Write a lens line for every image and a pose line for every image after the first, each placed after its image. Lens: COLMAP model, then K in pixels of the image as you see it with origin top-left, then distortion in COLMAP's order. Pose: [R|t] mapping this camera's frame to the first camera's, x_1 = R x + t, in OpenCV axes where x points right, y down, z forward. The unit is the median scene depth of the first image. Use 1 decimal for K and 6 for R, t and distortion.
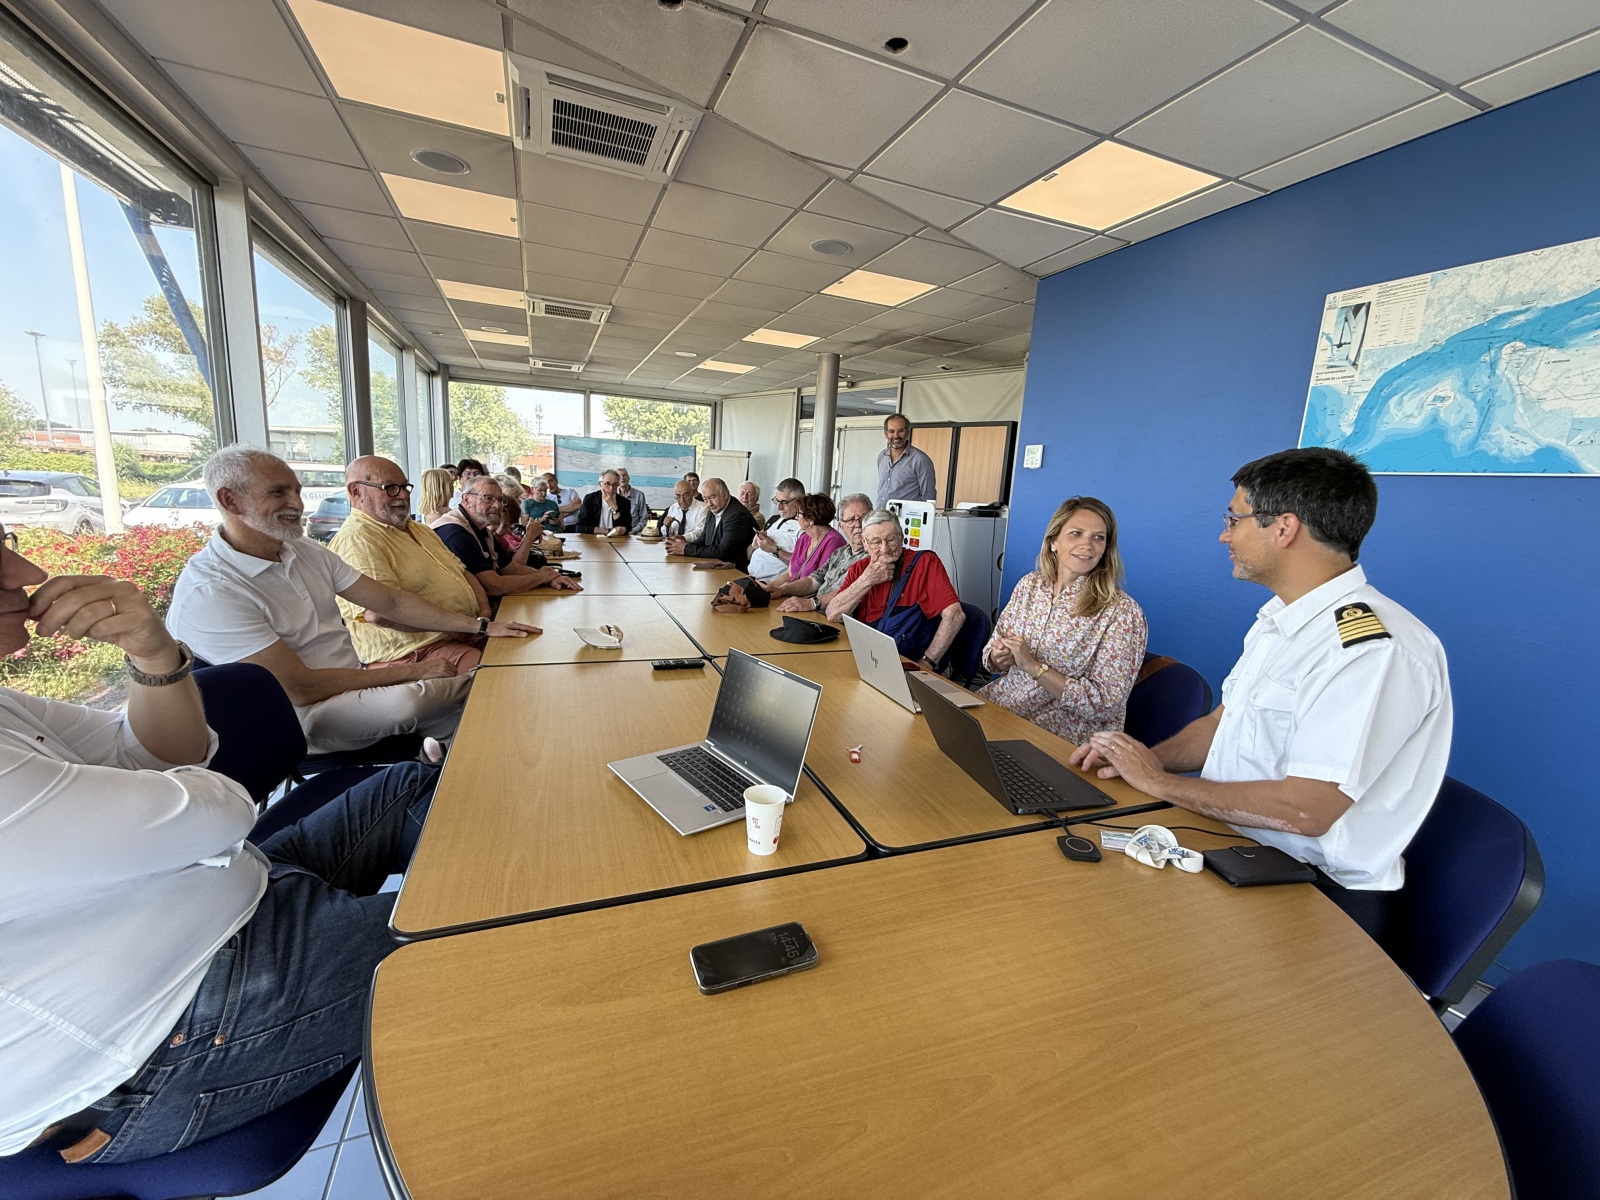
lens RADIAL K [[643.4, 0, 800.0], [0, 643.4, 600.0], [0, 0, 1]] dist [0.000377, 0.000066]
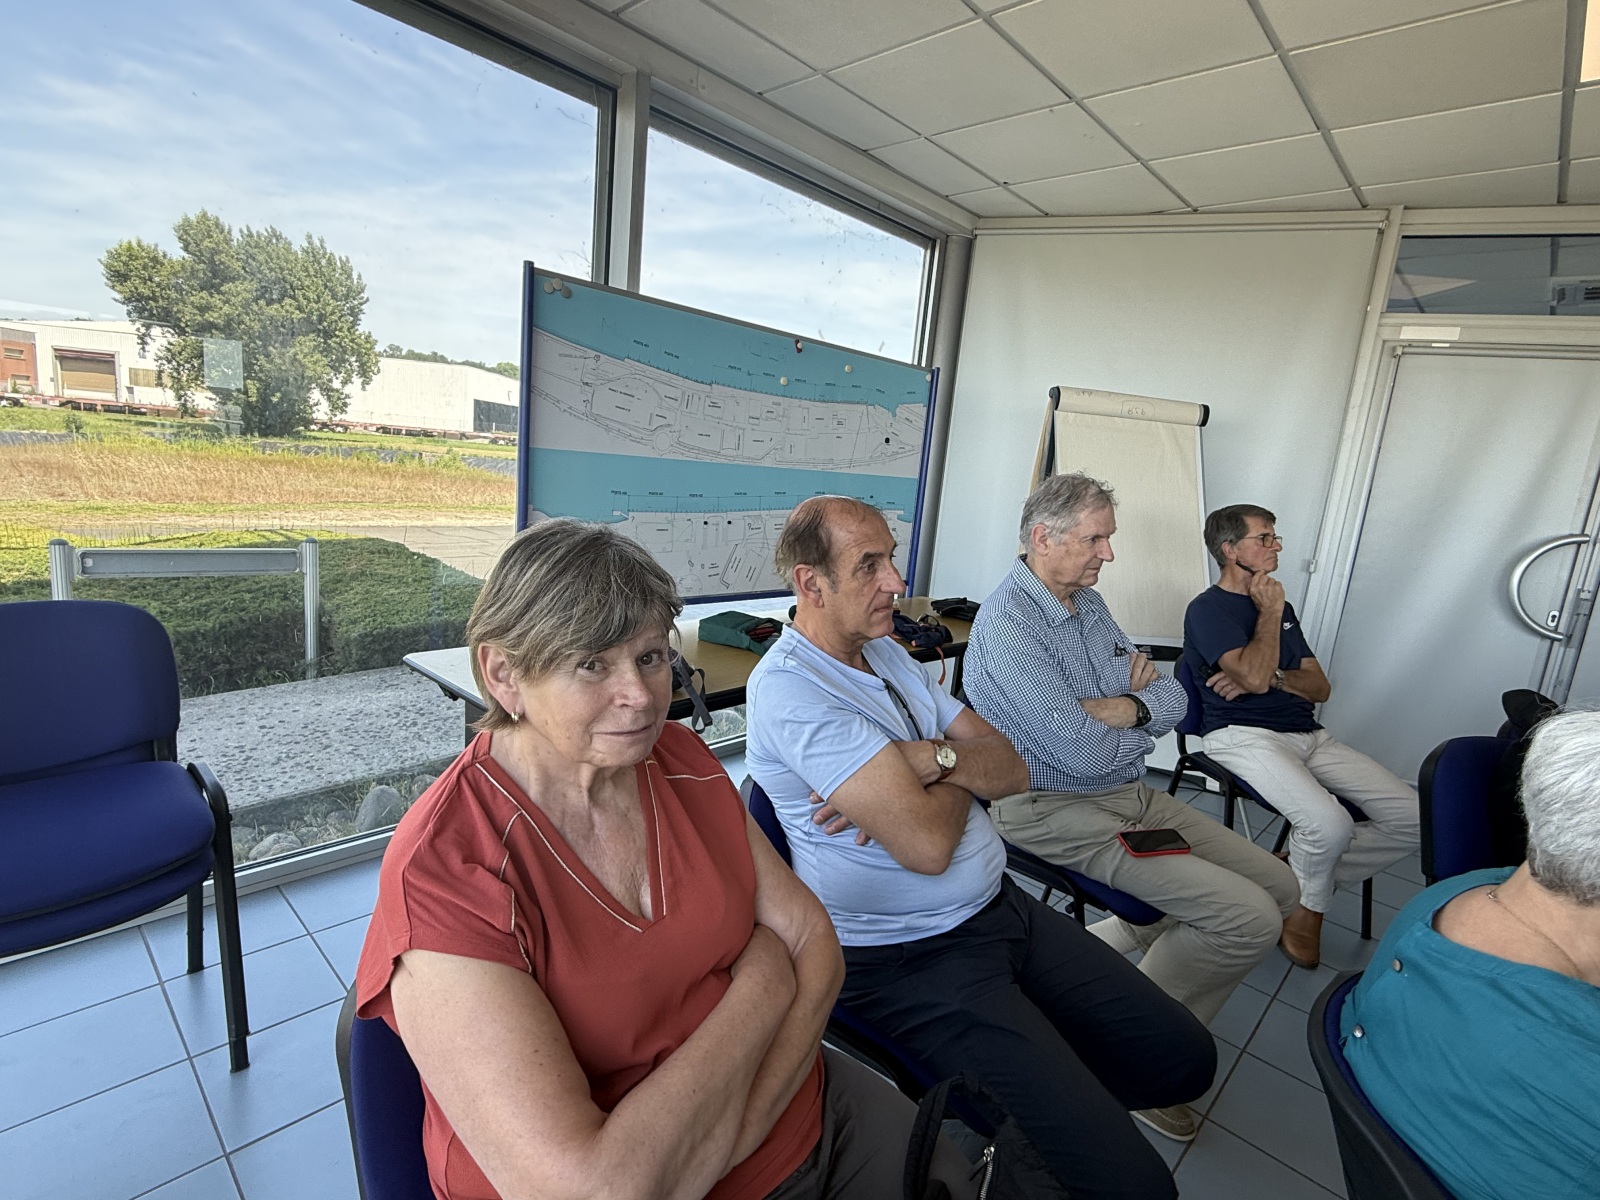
lens RADIAL K [[786.8, 0, 800.0], [0, 786.8, 600.0], [0, 0, 1]] dist [-0.000053, 0.000047]
pose [[0.905326, -0.052009, 0.421522, -0.329748], [0.035795, 0.998286, 0.046295, -0.134453], [-0.423207, -0.026824, 0.905636, 0.612448]]
